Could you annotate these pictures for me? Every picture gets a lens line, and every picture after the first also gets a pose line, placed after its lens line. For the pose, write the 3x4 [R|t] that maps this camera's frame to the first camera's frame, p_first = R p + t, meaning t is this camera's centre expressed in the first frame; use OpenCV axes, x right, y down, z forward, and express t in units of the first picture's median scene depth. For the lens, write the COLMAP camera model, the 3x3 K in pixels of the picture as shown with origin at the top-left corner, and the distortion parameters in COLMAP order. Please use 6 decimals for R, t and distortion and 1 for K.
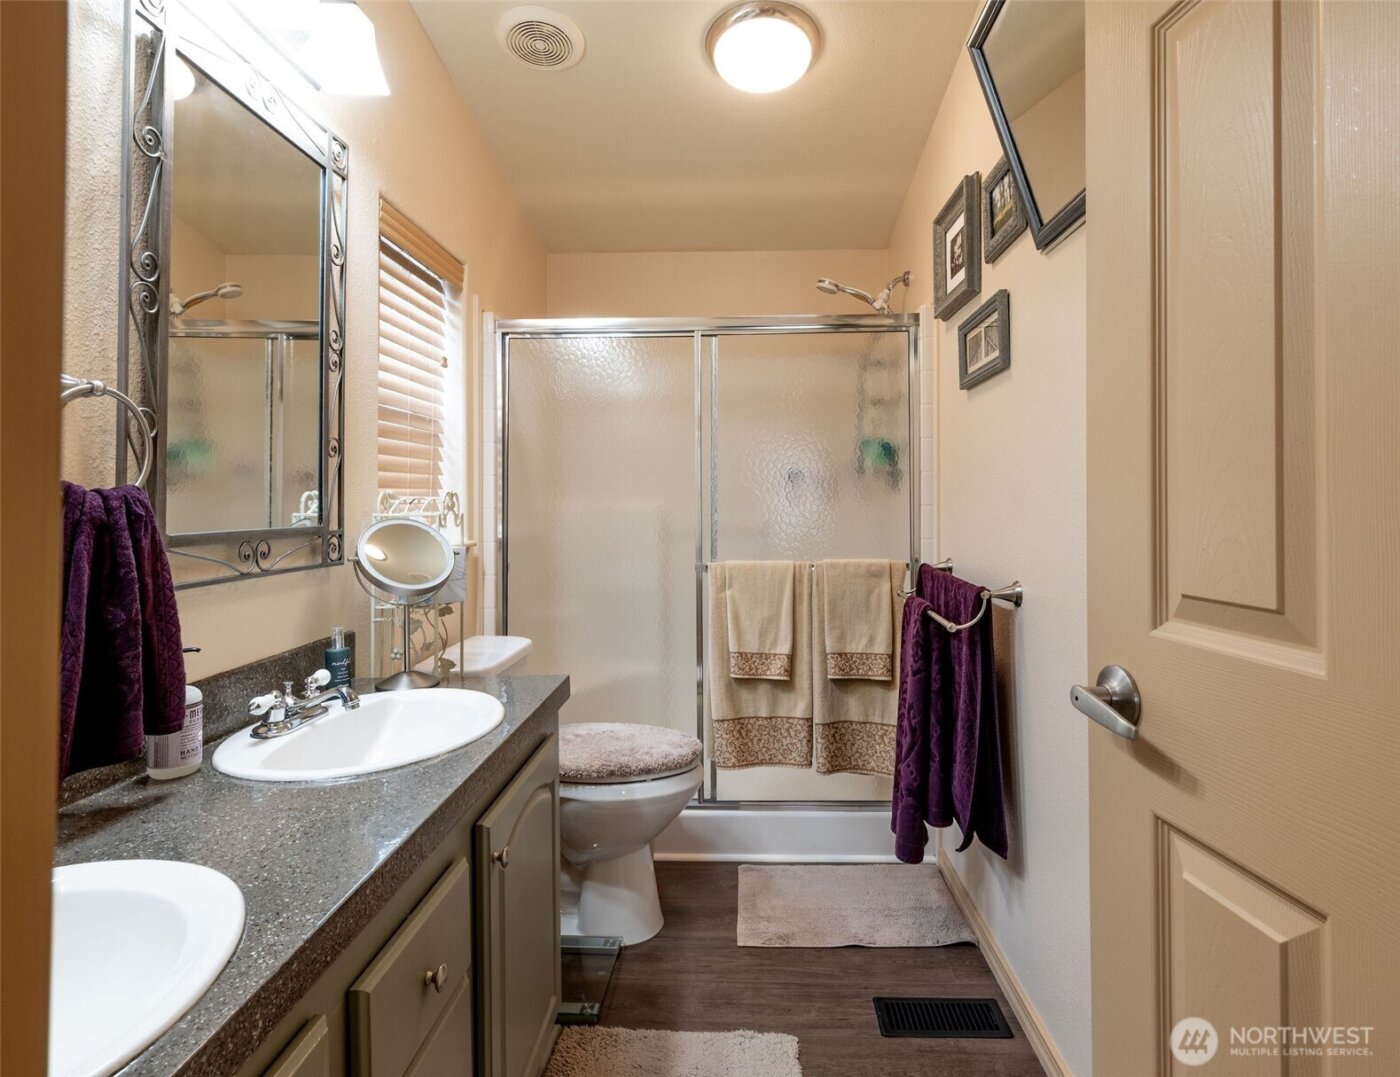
lens RADIAL K [[778.5, 0, 737.5], [0, 778.5, 493.5], [0, 0, 1]] dist [-0.006393, -0.001392]
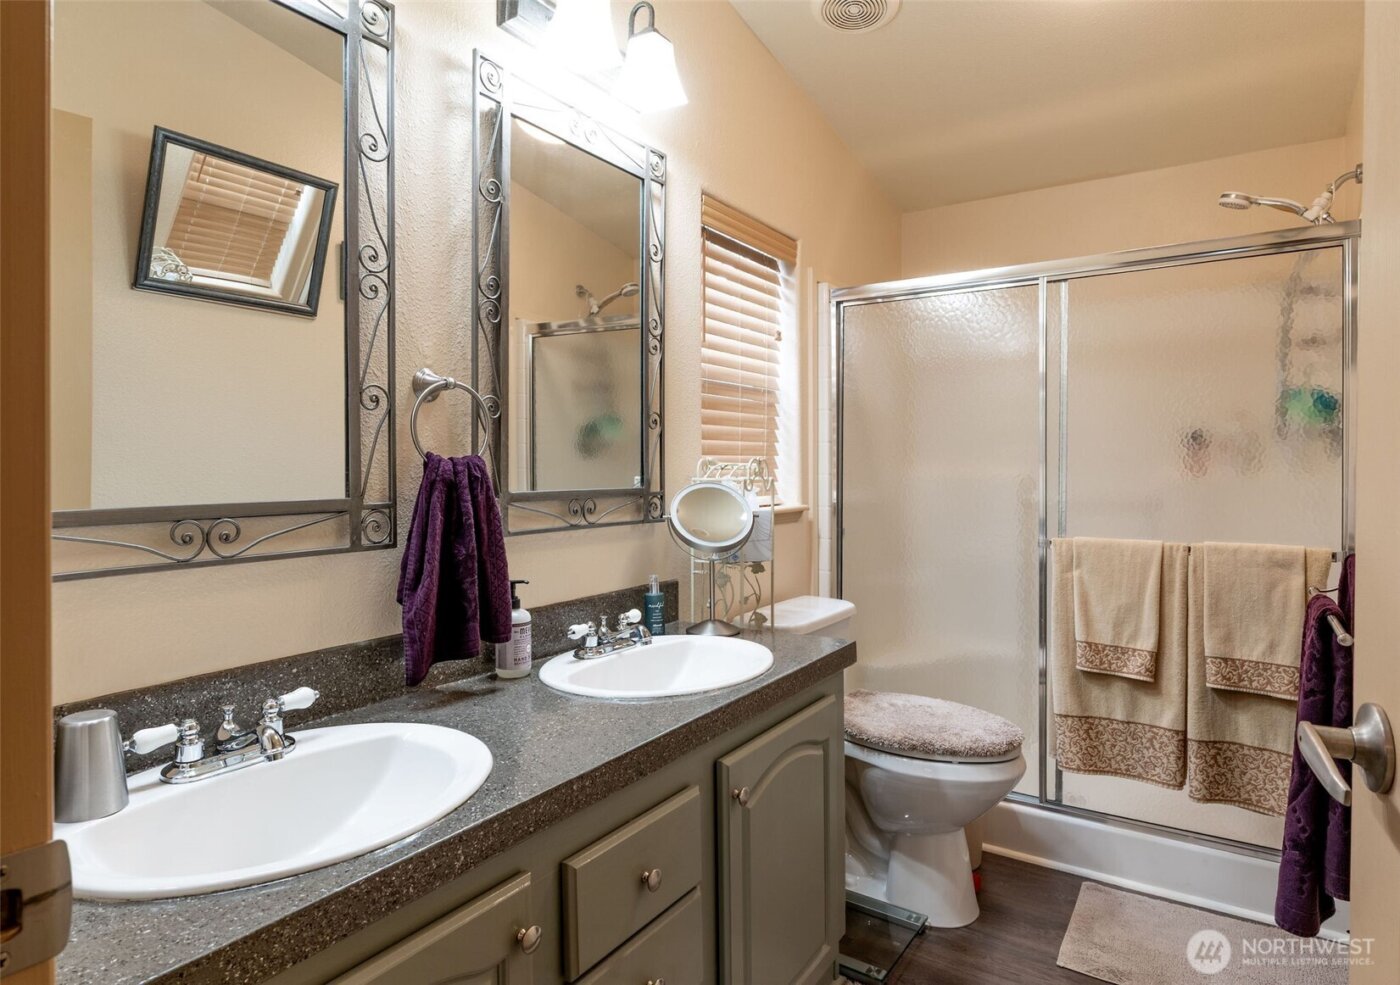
lens RADIAL K [[797.7, 0, 699.4], [0, 797.7, 483.1], [0, 0, 1]] dist [-0.018379, -0.001410]
pose [[0.843718, 0.016954, -0.536519, 0.137631], [-0.000600, 0.999530, 0.030641, -0.001790], [0.536787, -0.025531, 0.843332, 0.023978]]
